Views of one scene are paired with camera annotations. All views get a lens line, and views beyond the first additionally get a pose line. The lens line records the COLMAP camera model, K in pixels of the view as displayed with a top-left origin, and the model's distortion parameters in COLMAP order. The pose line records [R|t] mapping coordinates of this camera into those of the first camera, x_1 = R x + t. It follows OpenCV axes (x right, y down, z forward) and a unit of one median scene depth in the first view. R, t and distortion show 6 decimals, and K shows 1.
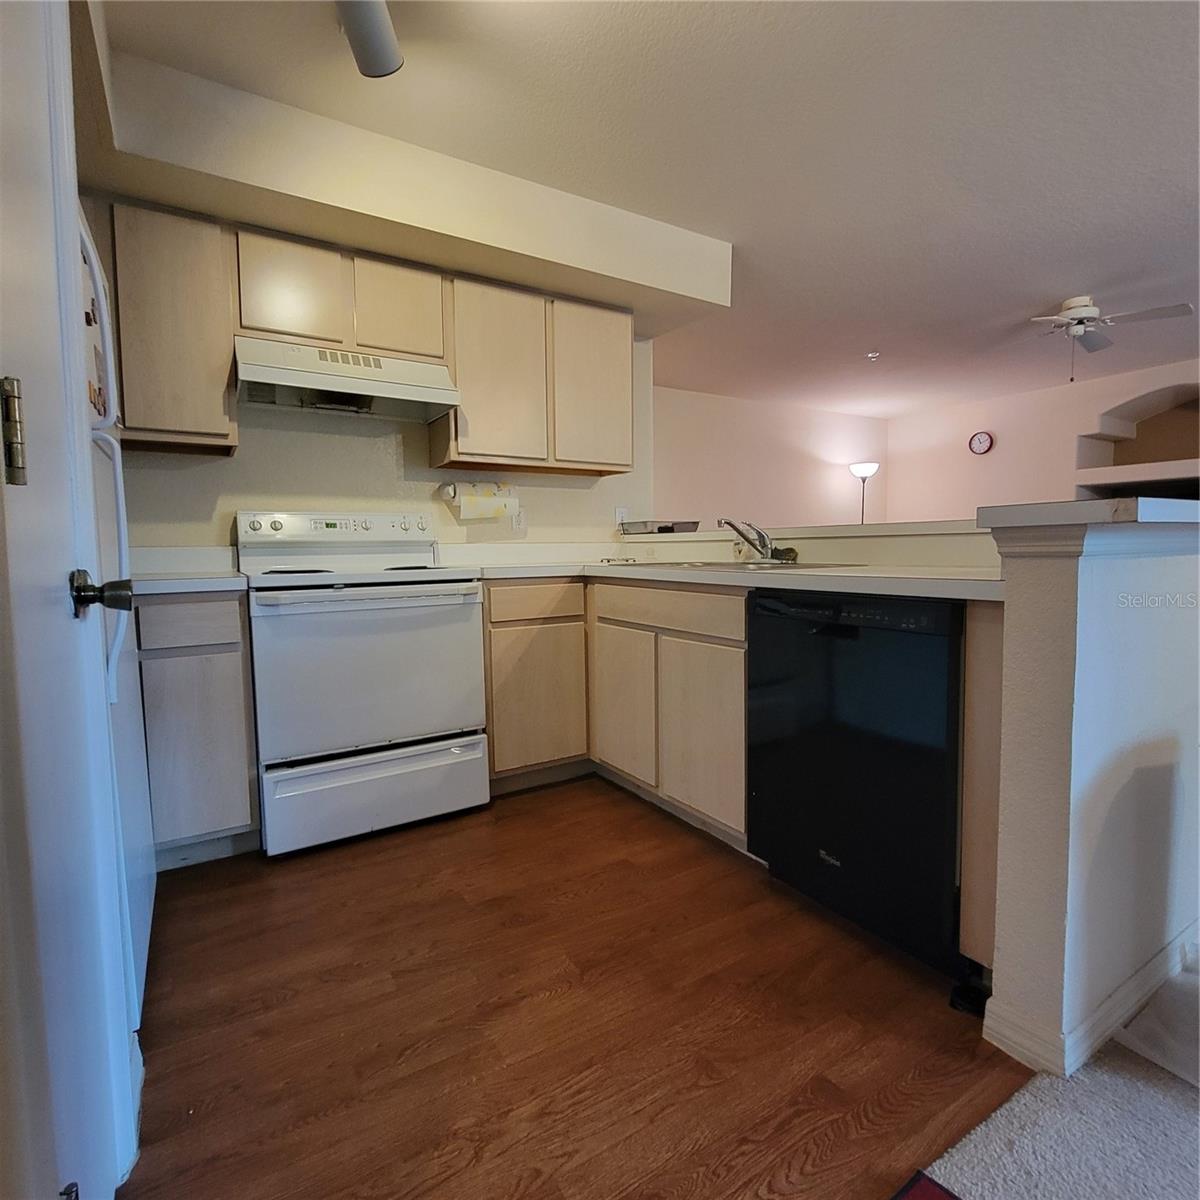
lens RADIAL K [[656.3, 0, 617.5], [0, 656.3, 591.8], [0, 0, 1]] dist [-0.011420, -0.000582]
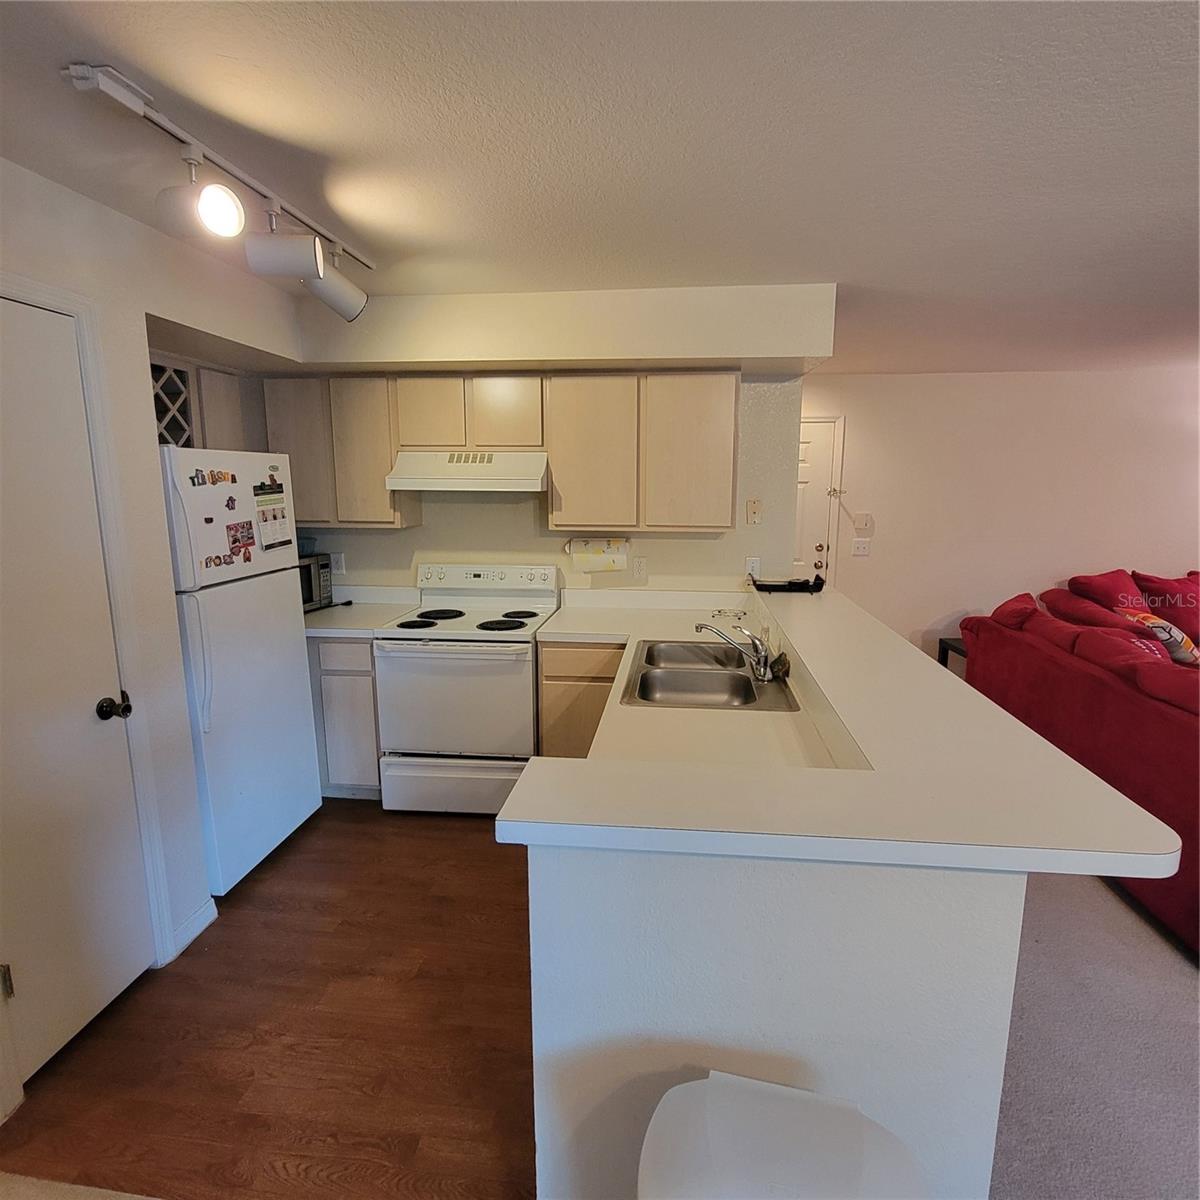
lens RADIAL K [[656.3, 0, 617.5], [0, 656.3, 591.8], [0, 0, 1]] dist [-0.011420, -0.000582]
pose [[0.784590, 0.118735, -0.608540, 0.751080], [-0.053716, 0.990819, 0.124067, -0.312898], [0.617684, -0.064654, 0.783765, 0.162680]]
